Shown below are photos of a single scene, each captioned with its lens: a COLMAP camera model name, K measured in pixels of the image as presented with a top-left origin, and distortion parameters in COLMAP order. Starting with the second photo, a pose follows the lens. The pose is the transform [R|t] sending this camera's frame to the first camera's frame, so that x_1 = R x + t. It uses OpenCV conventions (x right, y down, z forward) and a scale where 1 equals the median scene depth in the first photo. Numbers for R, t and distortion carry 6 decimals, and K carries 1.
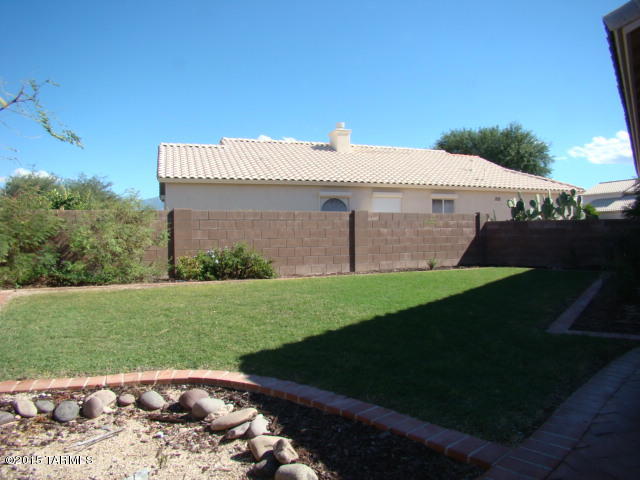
lens RADIAL K [[472.1, 0, 319.6], [0, 472.1, 249.3], [0, 0, 1]] dist [-0.186777, 0.097667]
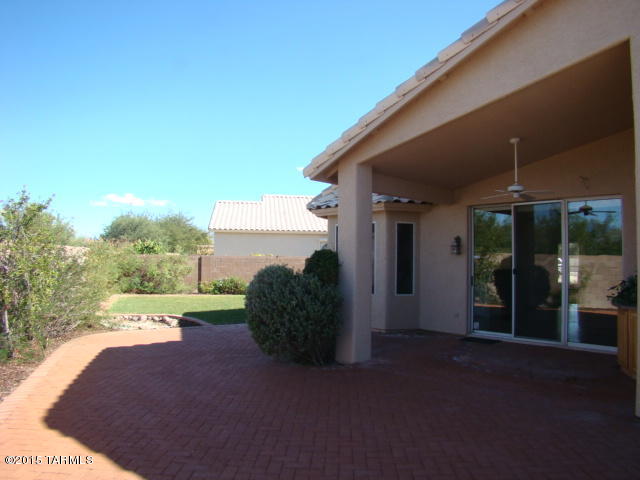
lens RADIAL K [[472.1, 0, 319.6], [0, 472.1, 249.3], [0, 0, 1]] dist [-0.186777, 0.097667]
pose [[0.983159, 0.018433, -0.181819, 0.560918], [-0.028376, 0.998232, -0.052236, -0.031794], [0.180535, 0.056515, 0.981944, -0.867114]]
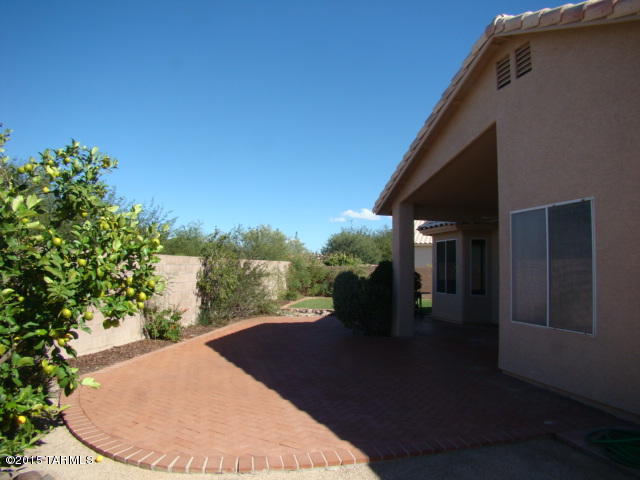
lens RADIAL K [[472.1, 0, 319.6], [0, 472.1, 249.3], [0, 0, 1]] dist [-0.186777, 0.097667]
pose [[0.781099, -0.009485, -0.624335, 1.019804], [-0.036754, 0.997452, -0.061137, -0.022332], [0.623324, 0.070701, 0.778761, -1.104502]]
